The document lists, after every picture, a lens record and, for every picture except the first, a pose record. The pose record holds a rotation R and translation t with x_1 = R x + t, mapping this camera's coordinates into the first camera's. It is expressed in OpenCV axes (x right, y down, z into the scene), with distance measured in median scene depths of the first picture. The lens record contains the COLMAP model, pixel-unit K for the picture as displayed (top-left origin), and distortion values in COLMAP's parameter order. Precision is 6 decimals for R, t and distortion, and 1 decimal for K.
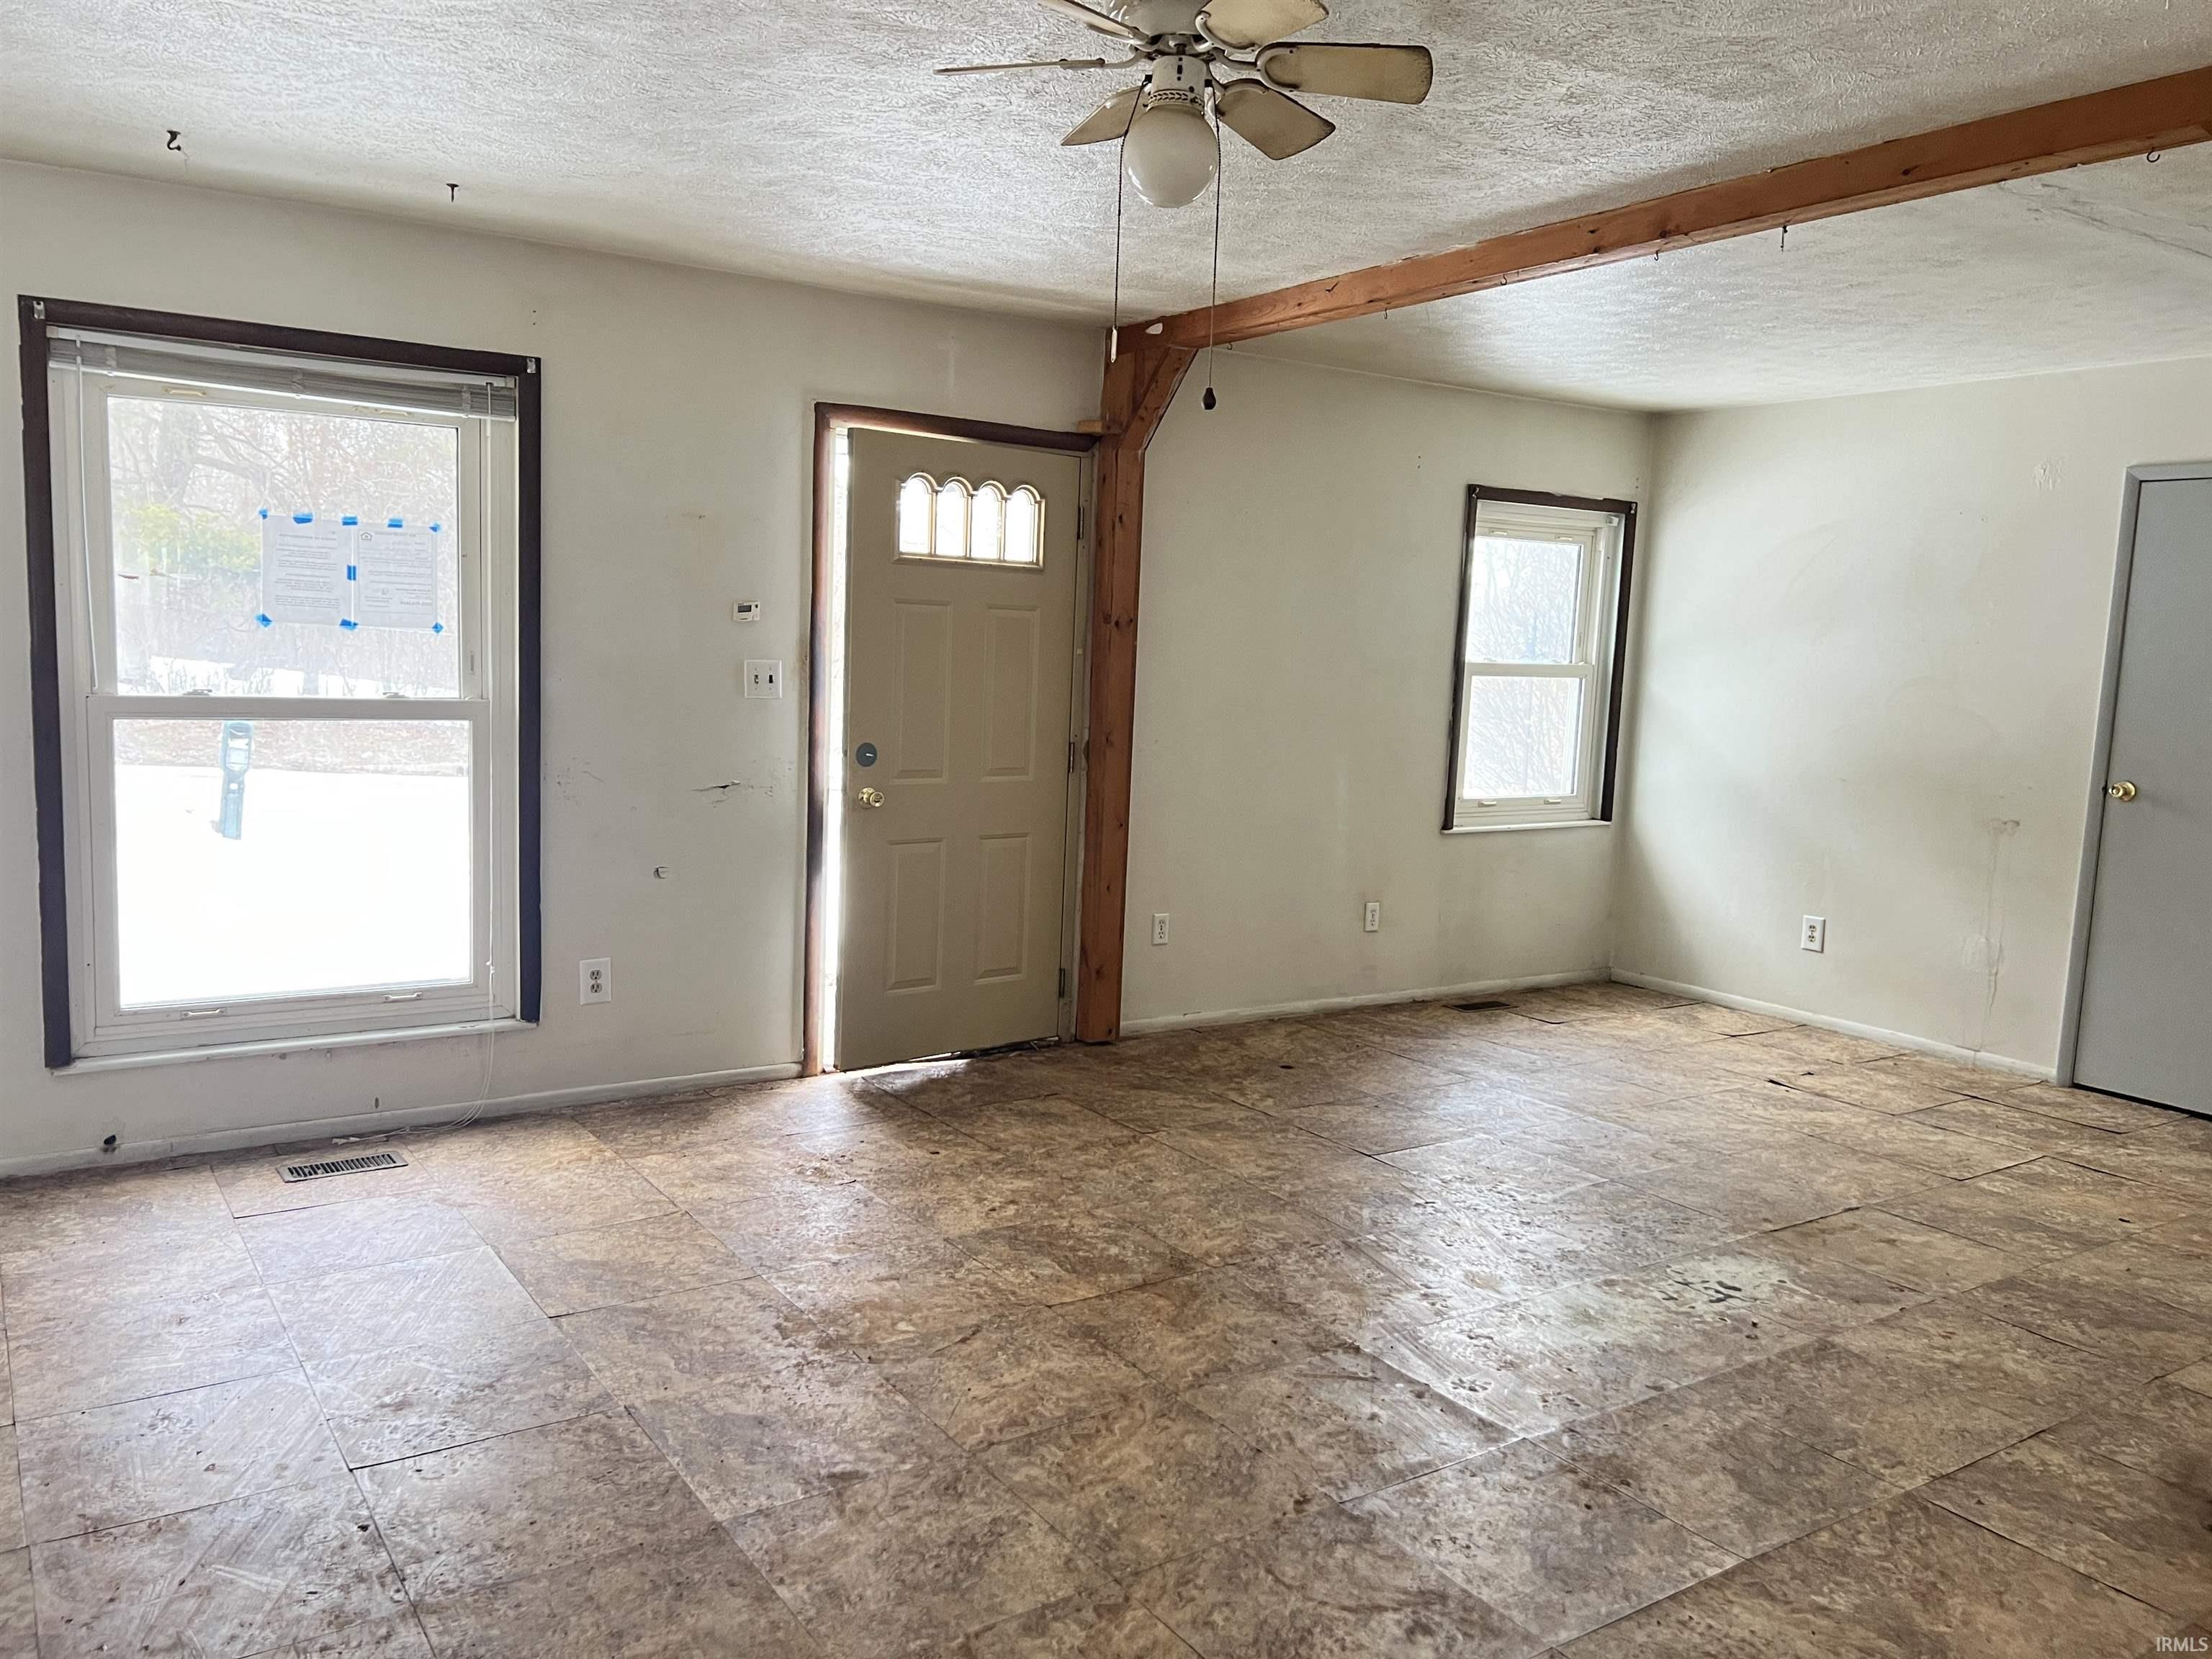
lens RADIAL K [[1644.9, 0, 1082.0], [0, 1644.9, 820.7], [0, 0, 1]] dist [0.074497, -0.085895]
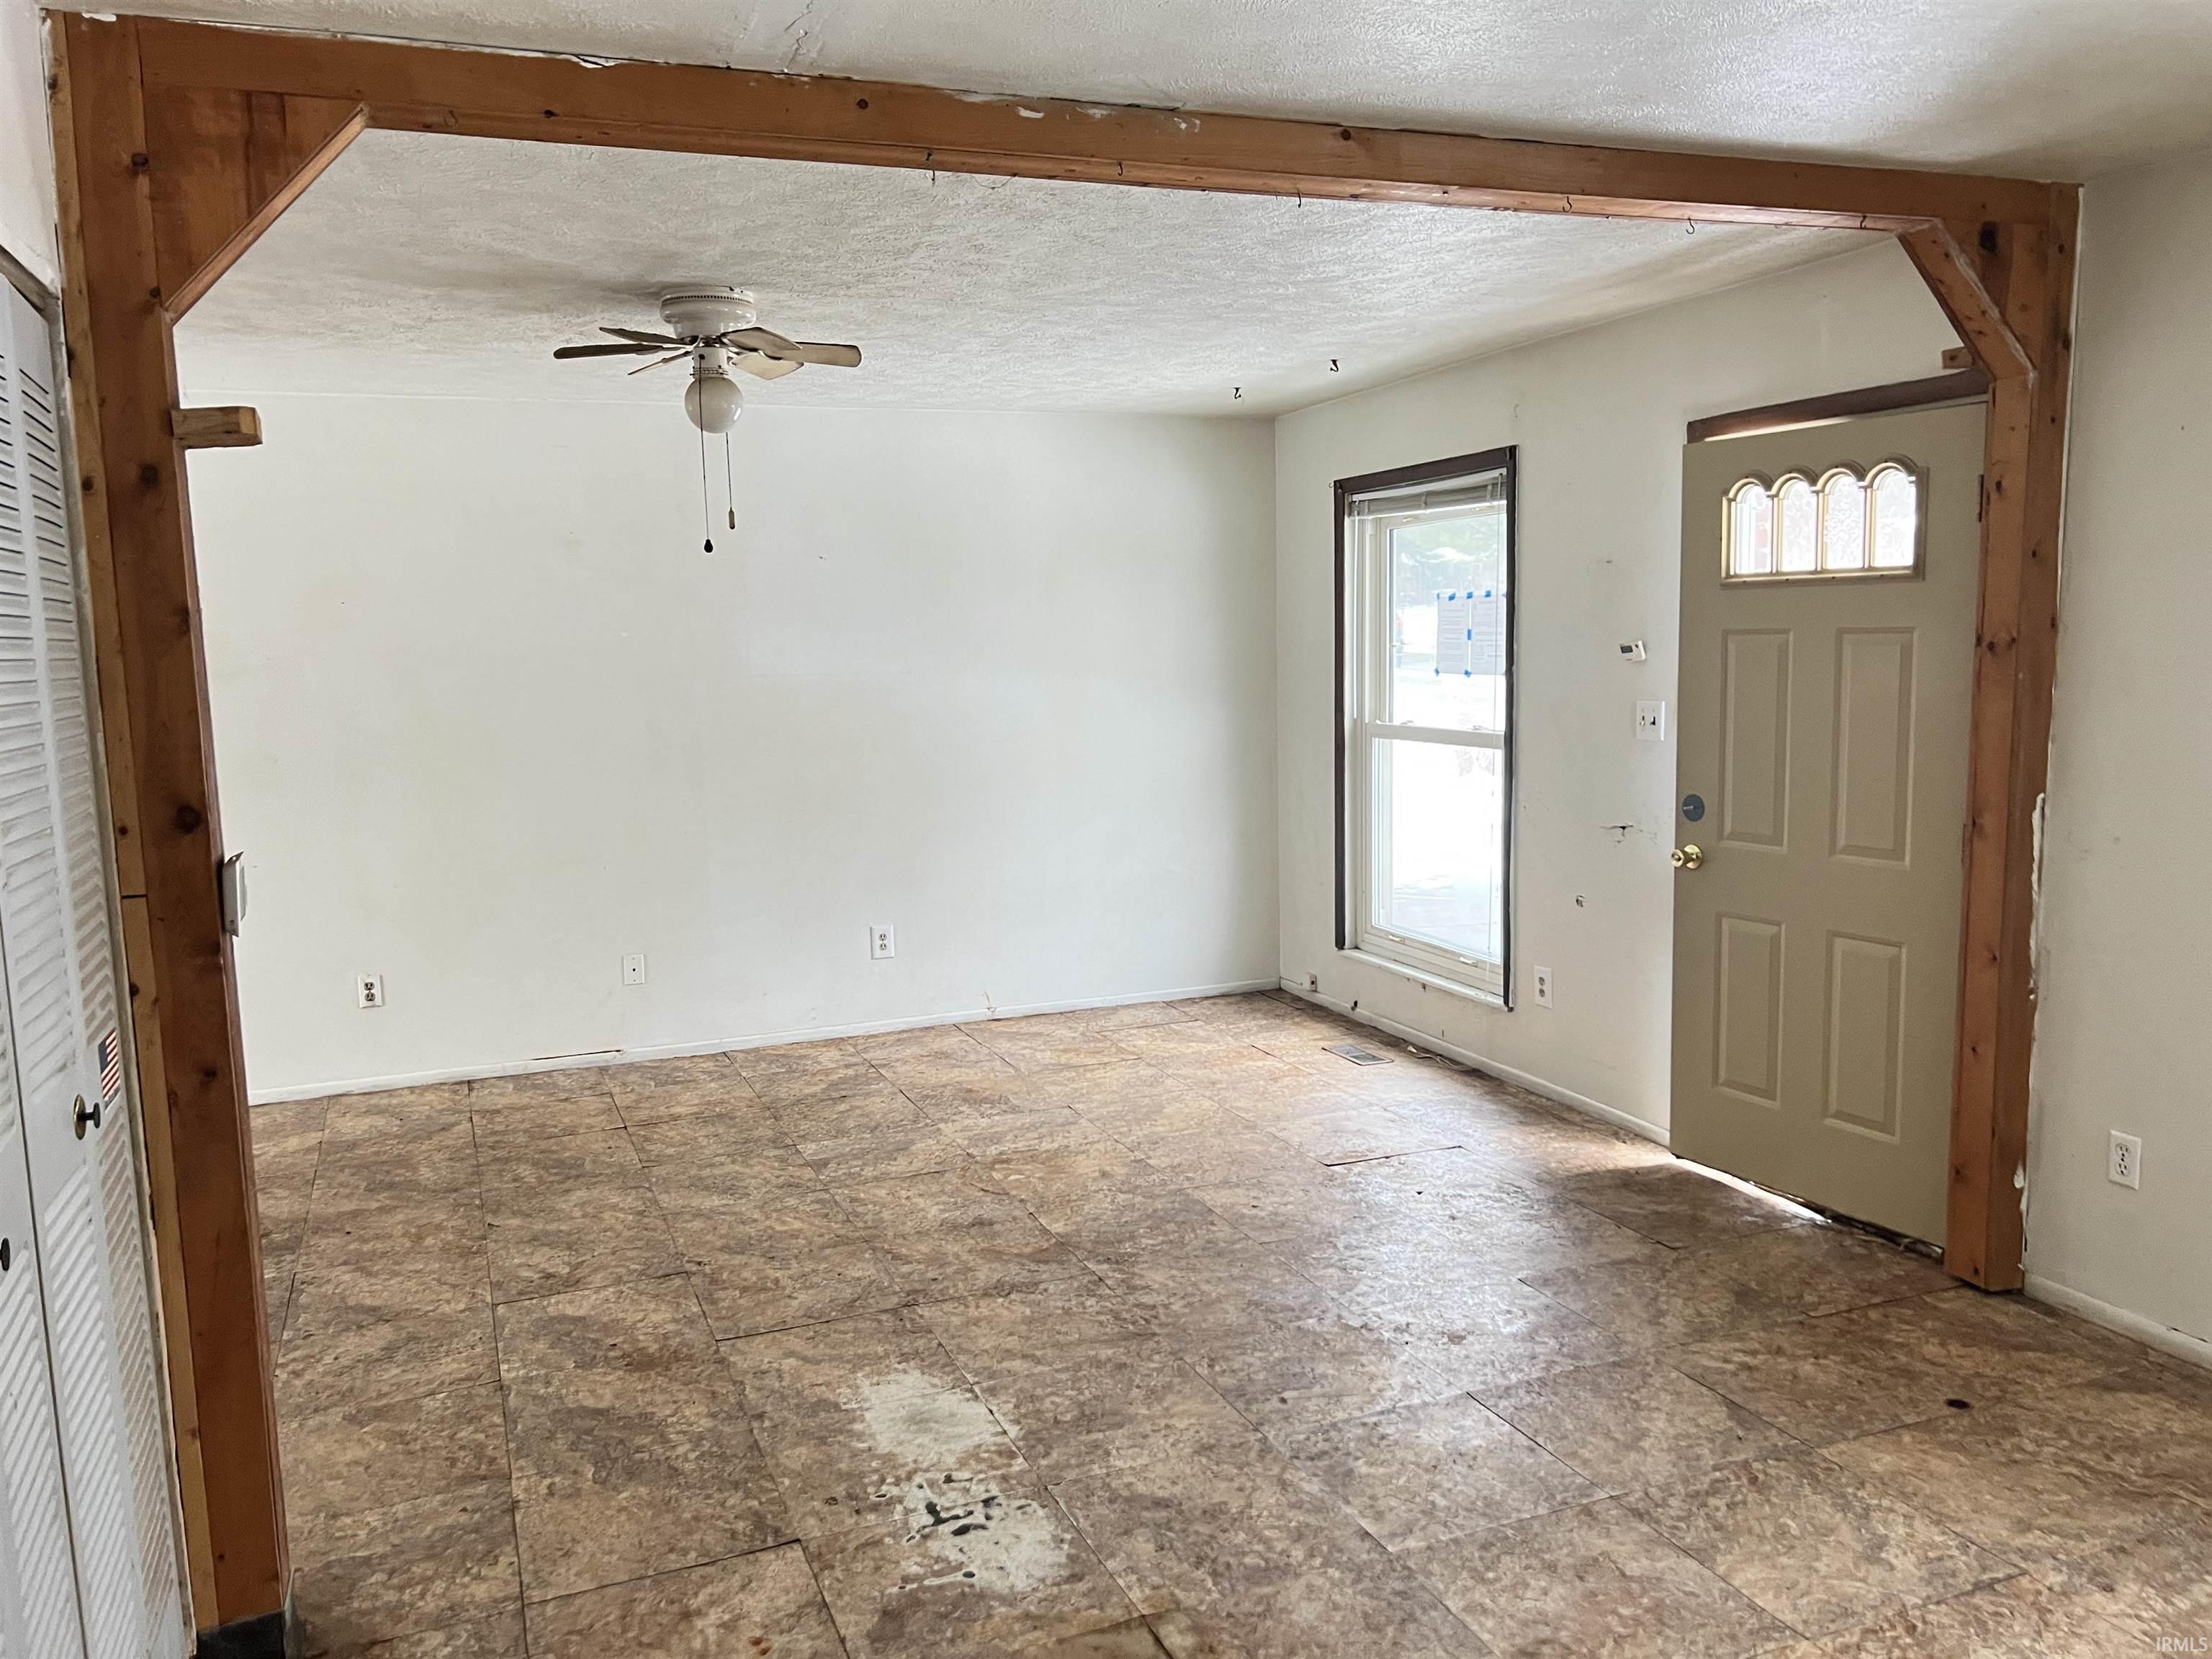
lens RADIAL K [[1672.5, 0, 1106.0], [0, 1672.5, 829.5], [0, 0, 1]] dist [0.078298, -0.093120]
pose [[-0.202317, 0.083729, -0.975734, 0.932222], [-0.092315, 0.990271, 0.104118, -0.106989], [0.974959, 0.111139, -0.192620, 0.987678]]
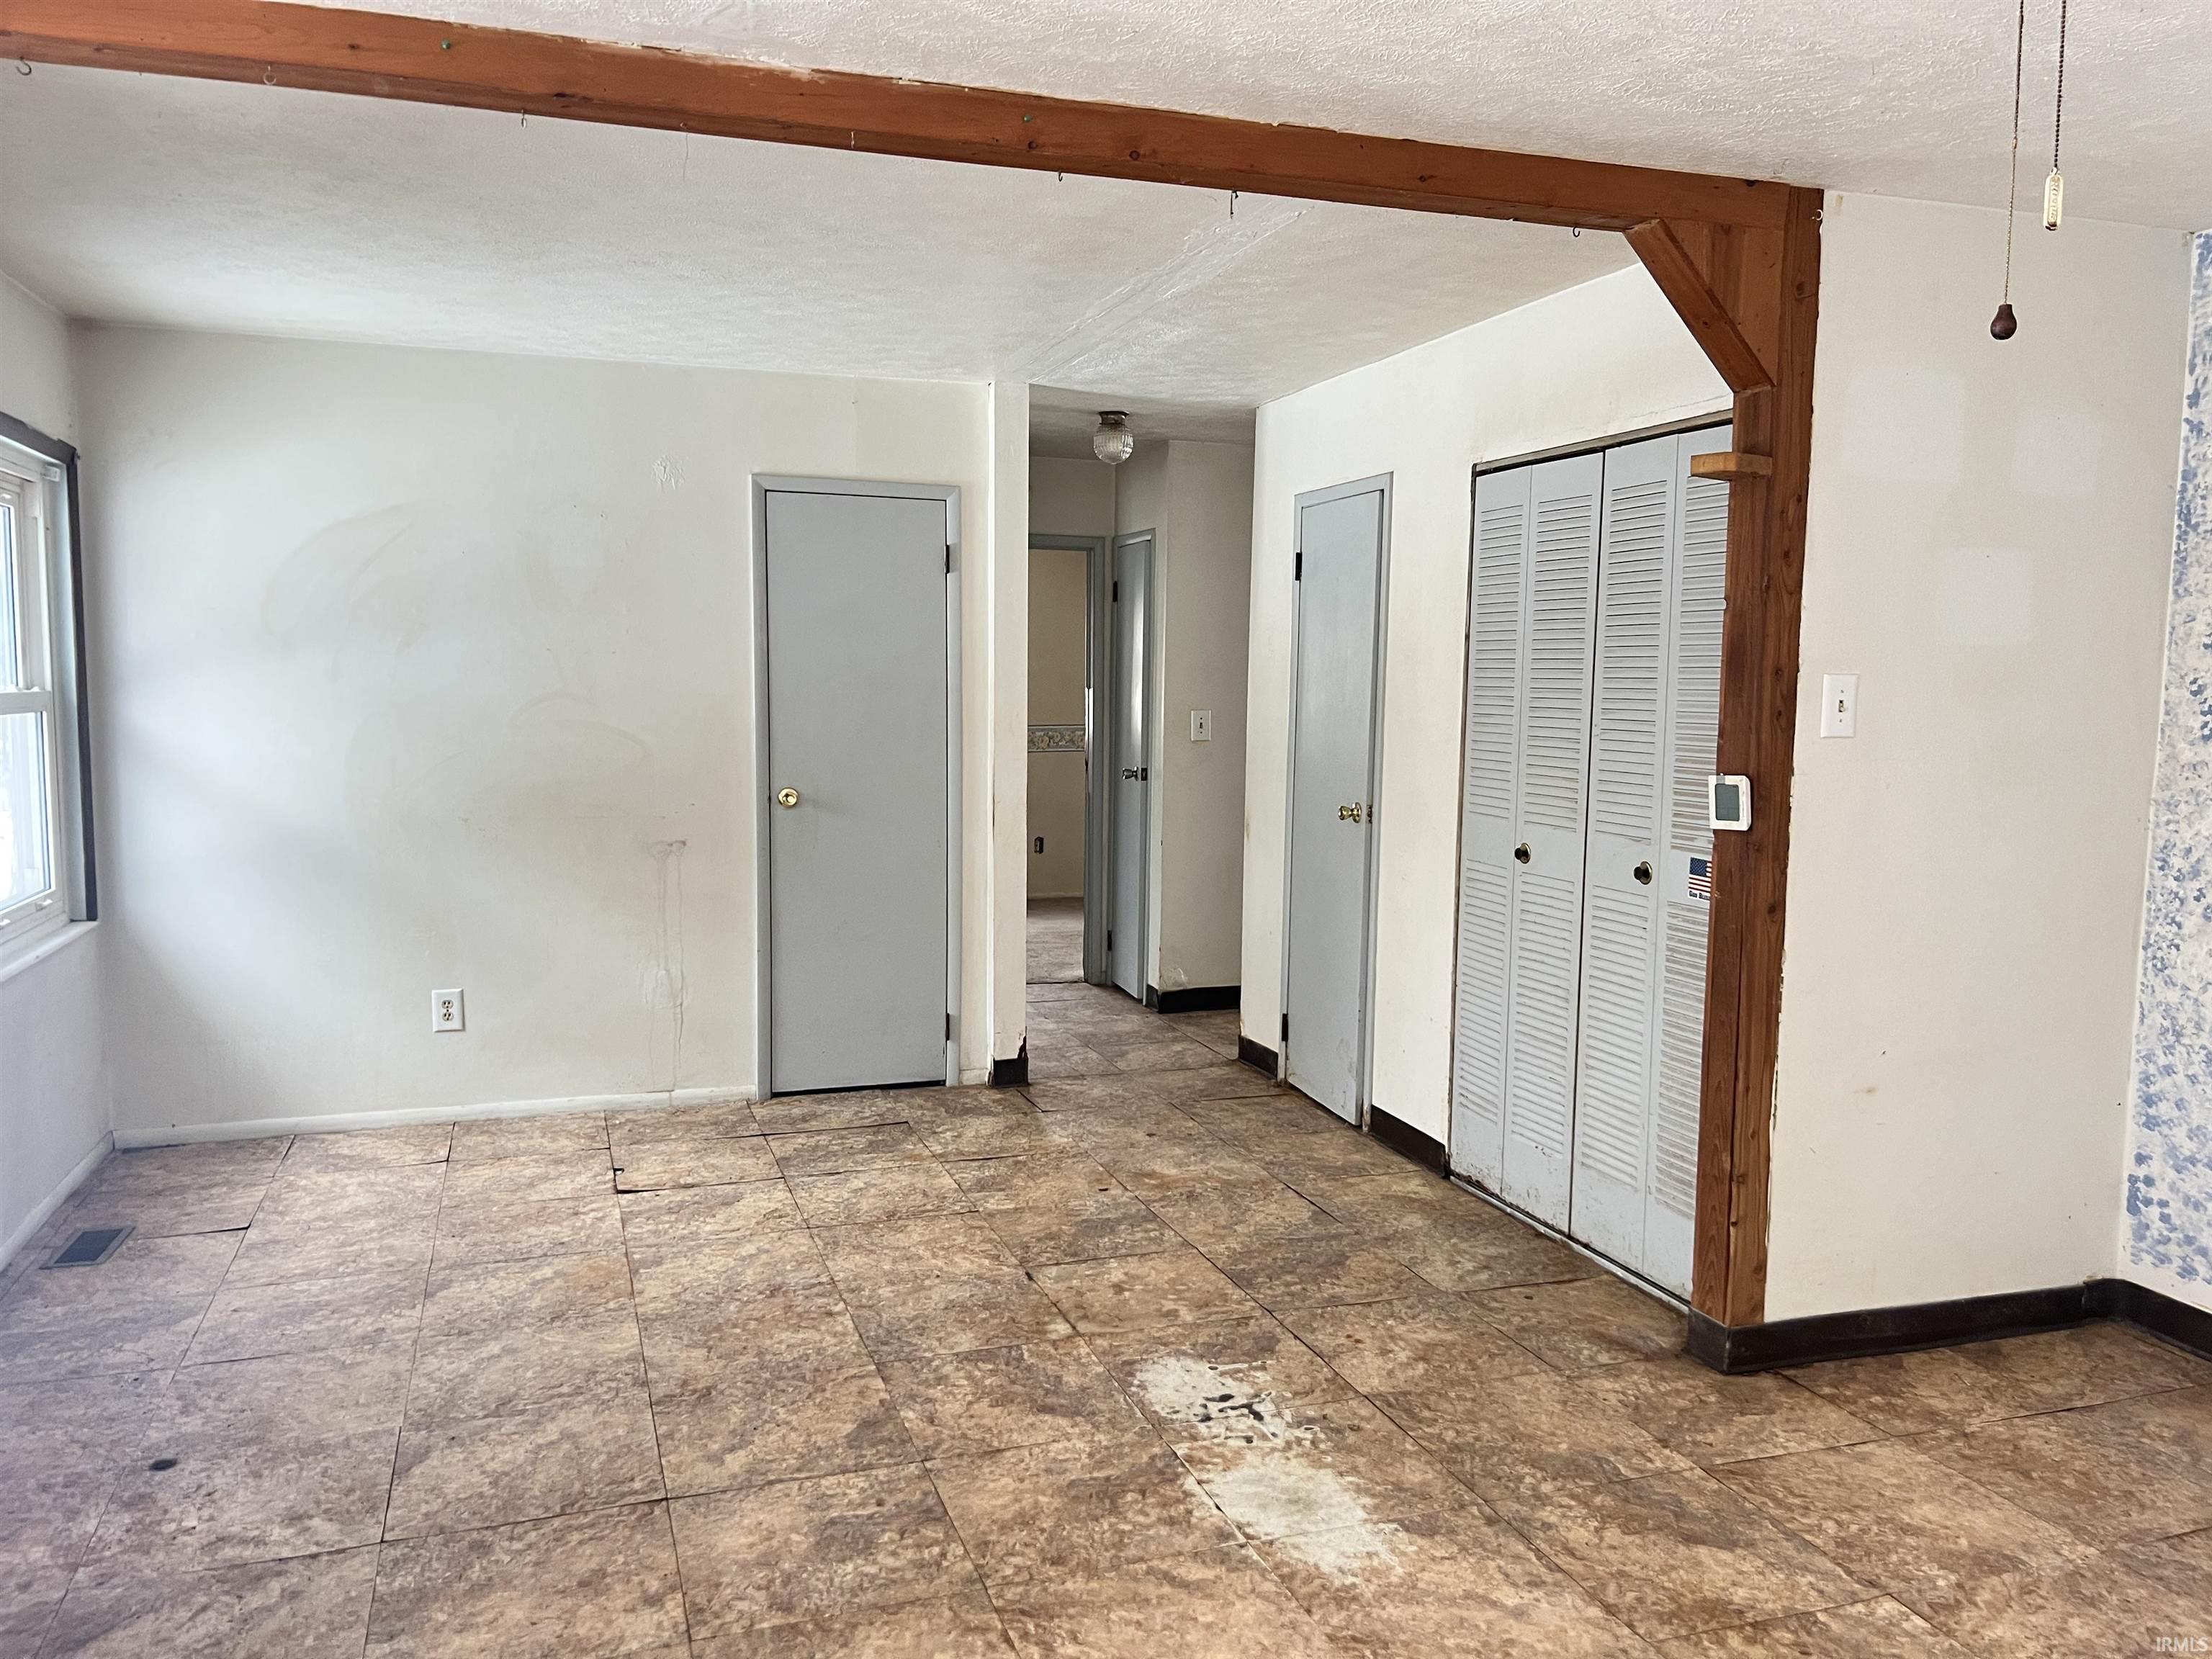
lens RADIAL K [[1672.5, 0, 1106.0], [0, 1672.5, 829.5], [0, 0, 1]] dist [0.078298, -0.093120]
pose [[0.255545, -0.122611, 0.958991, -0.375425], [0.109009, 0.989254, 0.097433, -0.093994], [-0.960632, 0.079640, 0.266164, 0.668572]]
